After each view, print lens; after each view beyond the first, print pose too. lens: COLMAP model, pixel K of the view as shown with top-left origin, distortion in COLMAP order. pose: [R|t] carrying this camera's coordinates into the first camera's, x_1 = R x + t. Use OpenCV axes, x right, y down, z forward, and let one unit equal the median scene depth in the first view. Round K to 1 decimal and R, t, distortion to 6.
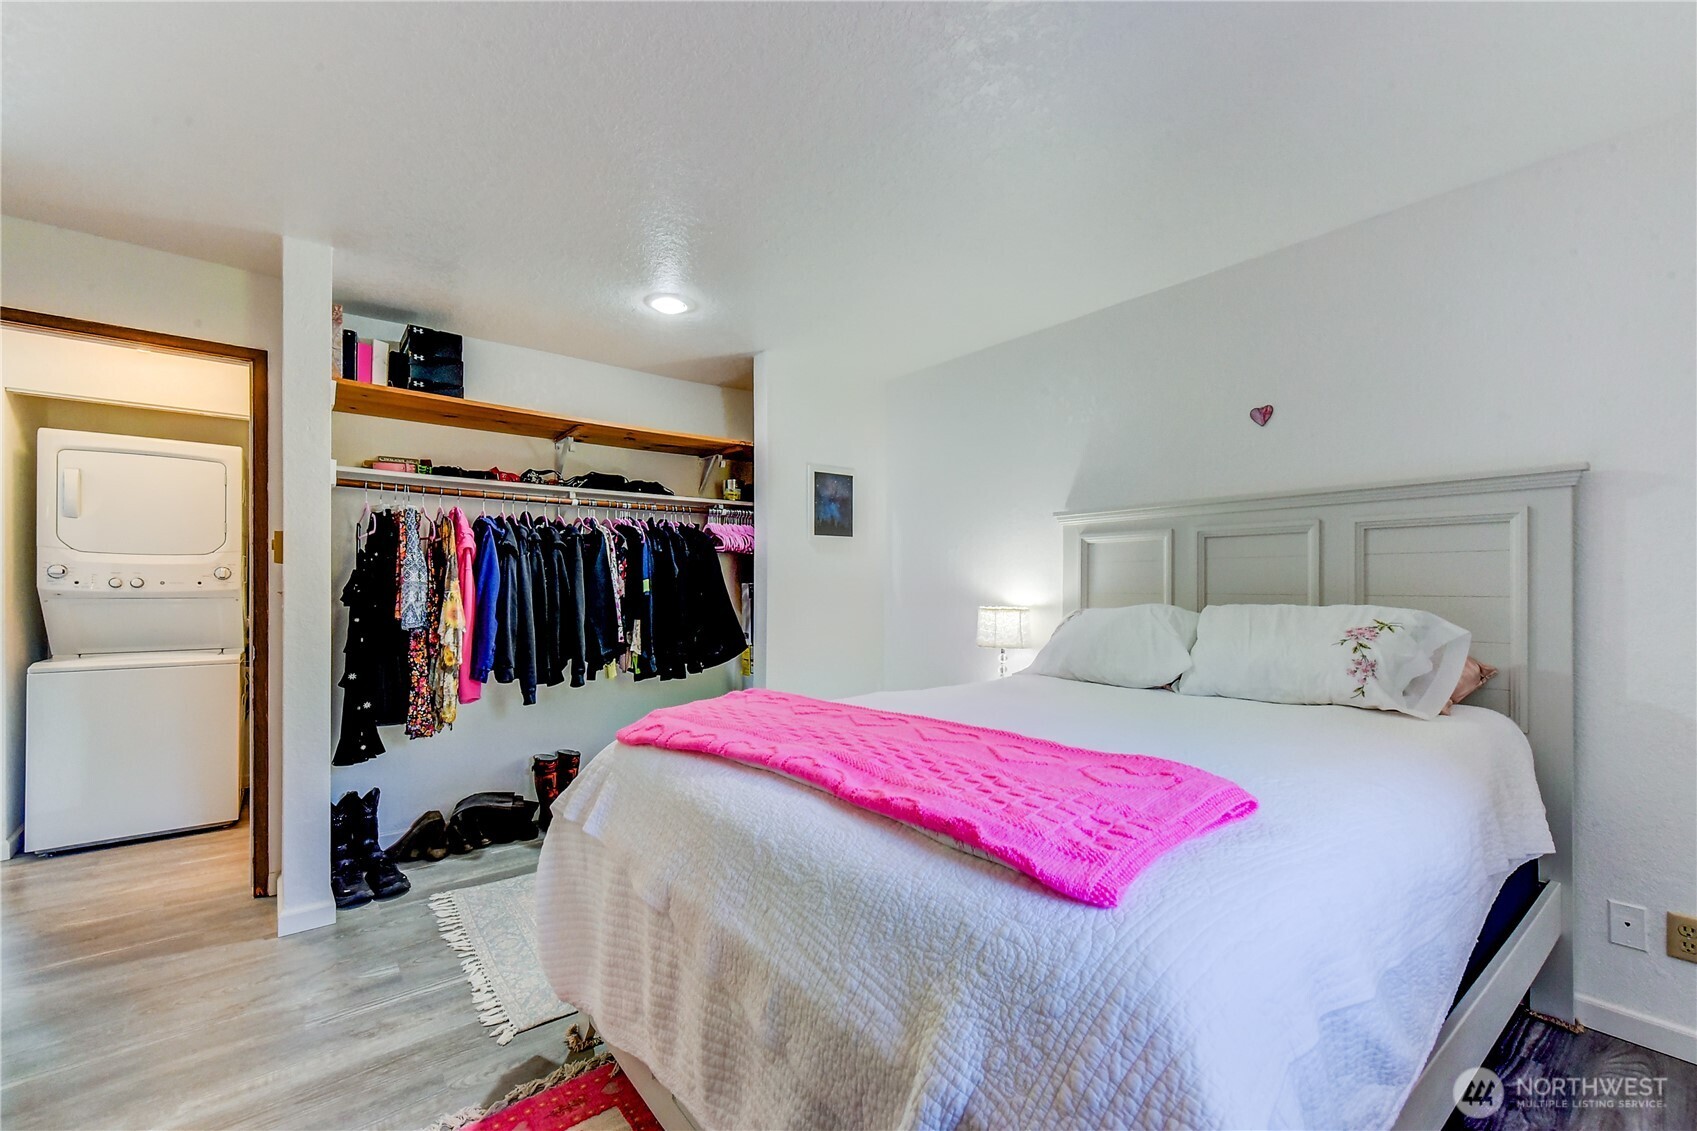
lens RADIAL K [[698.2, 0, 846.5], [0, 698.2, 576.2], [0, 0, 1]] dist [0.001425, 0.000913]
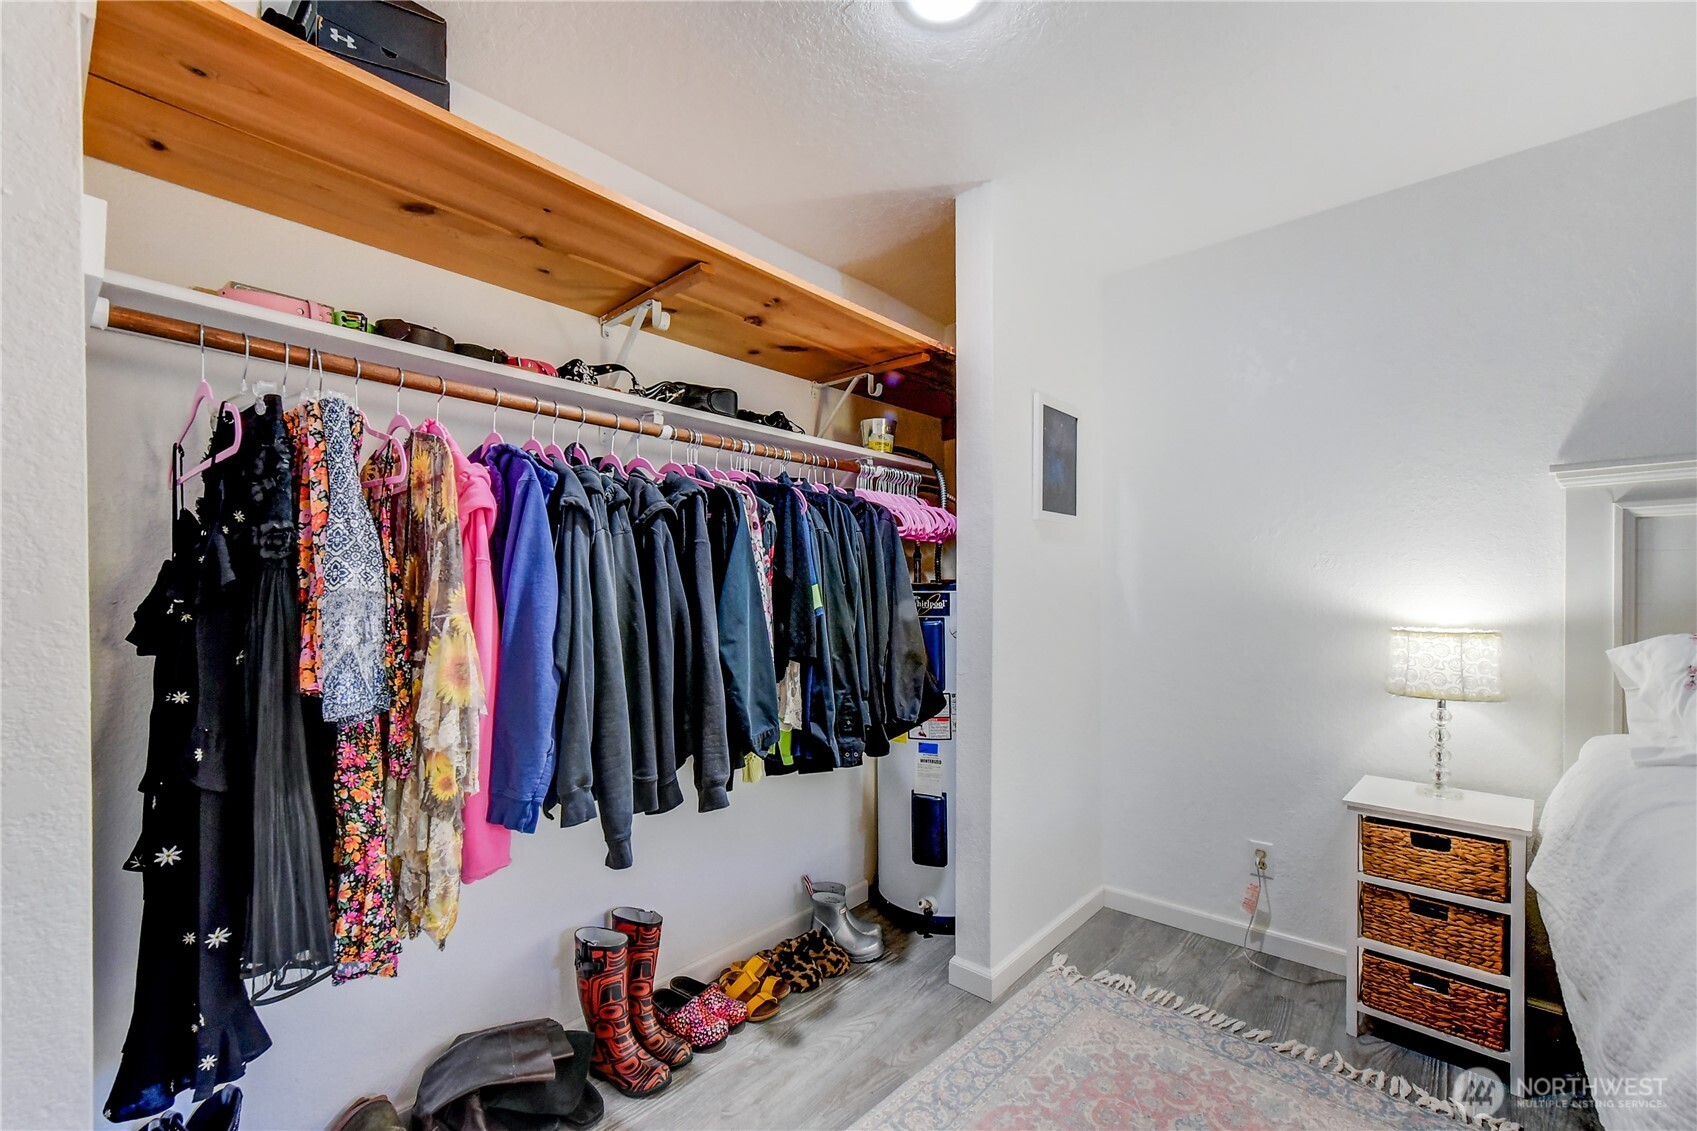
lens RADIAL K [[698.2, 0, 842.2], [0, 698.2, 590.4], [0, 0, 1]] dist [0.001425, 0.000913]
pose [[0.985058, -0.005874, 0.172120, -0.395422], [0.004450, 0.999953, 0.008653, 0.005132], [-0.172163, -0.007758, 0.985038, 0.543655]]
